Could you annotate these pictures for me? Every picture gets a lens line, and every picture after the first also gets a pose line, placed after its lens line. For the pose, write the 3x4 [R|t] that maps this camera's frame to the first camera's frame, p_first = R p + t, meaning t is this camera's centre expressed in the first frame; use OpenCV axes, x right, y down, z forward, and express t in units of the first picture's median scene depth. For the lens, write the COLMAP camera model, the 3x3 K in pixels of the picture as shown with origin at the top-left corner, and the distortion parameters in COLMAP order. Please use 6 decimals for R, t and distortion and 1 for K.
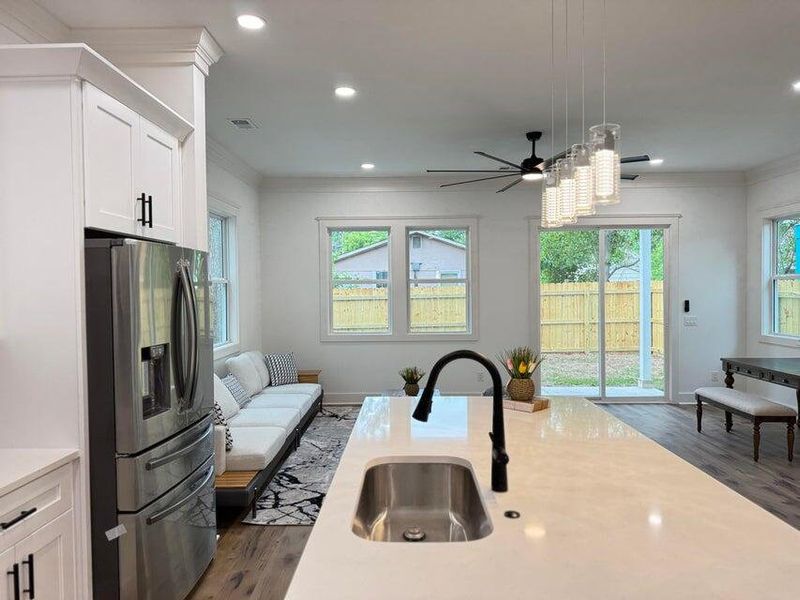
lens RADIAL K [[559.9, 0, 402.6], [0, 559.9, 304.5], [0, 0, 1]] dist [0.065320, -0.075398]
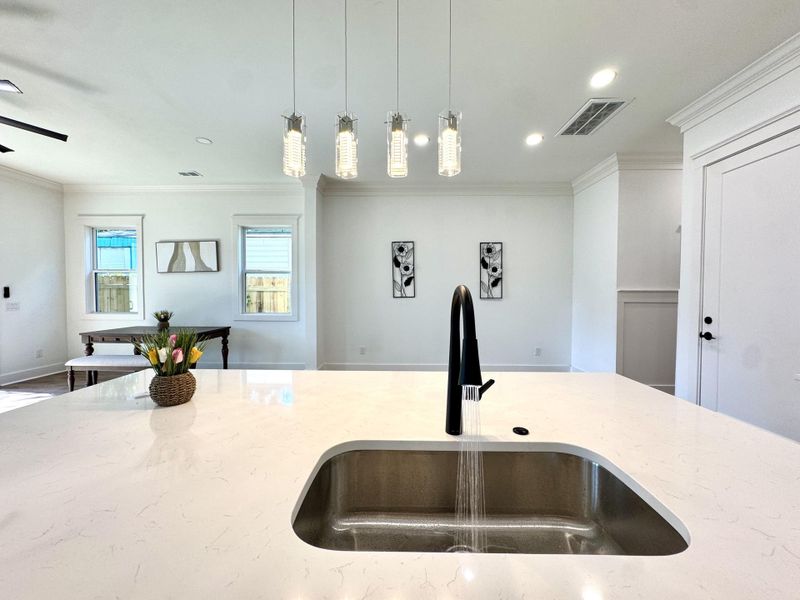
lens RADIAL K [[316.7, 0, 397.2], [0, 316.7, 298.4], [0, 0, 1]] dist [-0.000198, -0.000108]
pose [[0.006039, -0.011720, 0.999913, -0.119174], [0.022635, 0.999677, 0.011581, 0.032443], [-0.999726, 0.022563, 0.006302, 0.367429]]
